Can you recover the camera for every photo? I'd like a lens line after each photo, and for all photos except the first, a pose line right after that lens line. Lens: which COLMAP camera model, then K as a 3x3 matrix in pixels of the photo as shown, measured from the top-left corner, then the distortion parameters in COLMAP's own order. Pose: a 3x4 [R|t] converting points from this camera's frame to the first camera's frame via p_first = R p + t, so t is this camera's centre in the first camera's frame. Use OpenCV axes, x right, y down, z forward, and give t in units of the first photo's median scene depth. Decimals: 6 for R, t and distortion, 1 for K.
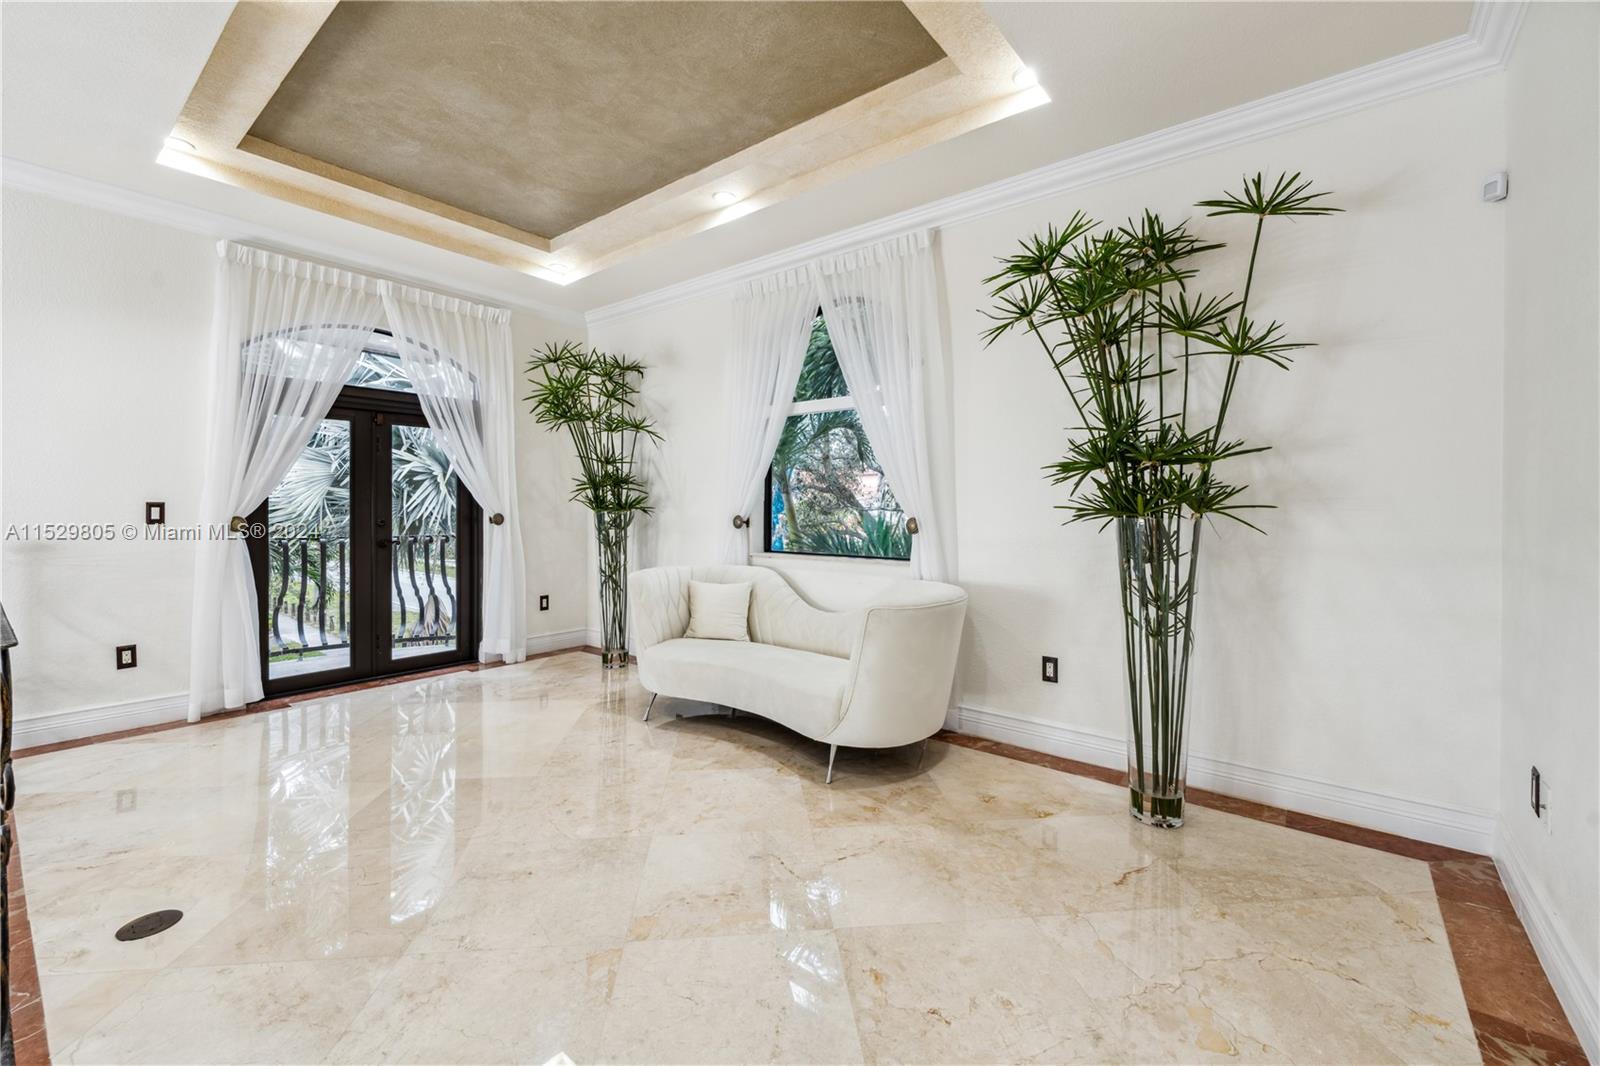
lens RADIAL K [[661.0, 0, 803.9], [0, 661.0, 517.8], [0, 0, 1]] dist [-0.000676, -0.000408]
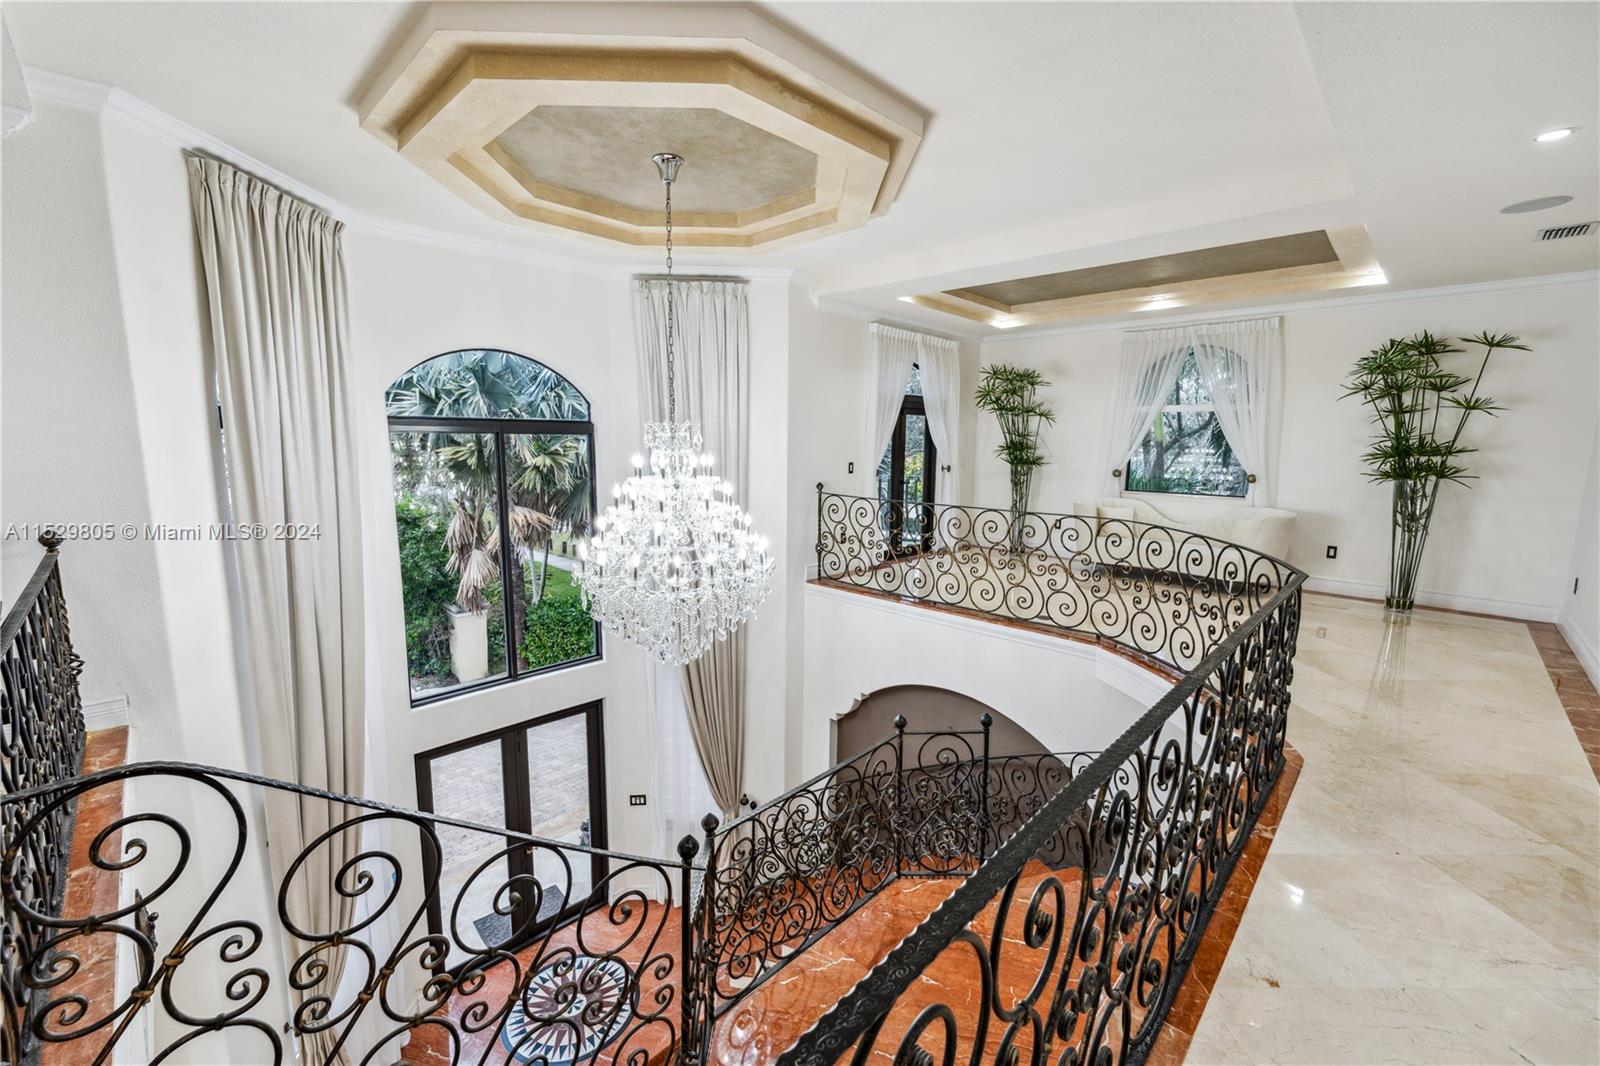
lens RADIAL K [[661.0, 0, 795.0], [0, 661.0, 535.0], [0, 0, 1]] dist [-0.000676, -0.000408]
pose [[0.995695, 0.016194, -0.091268, -1.270680], [-0.003509, 0.990500, 0.137468, -0.109905], [0.092627, -0.136556, 0.986292, -1.333634]]
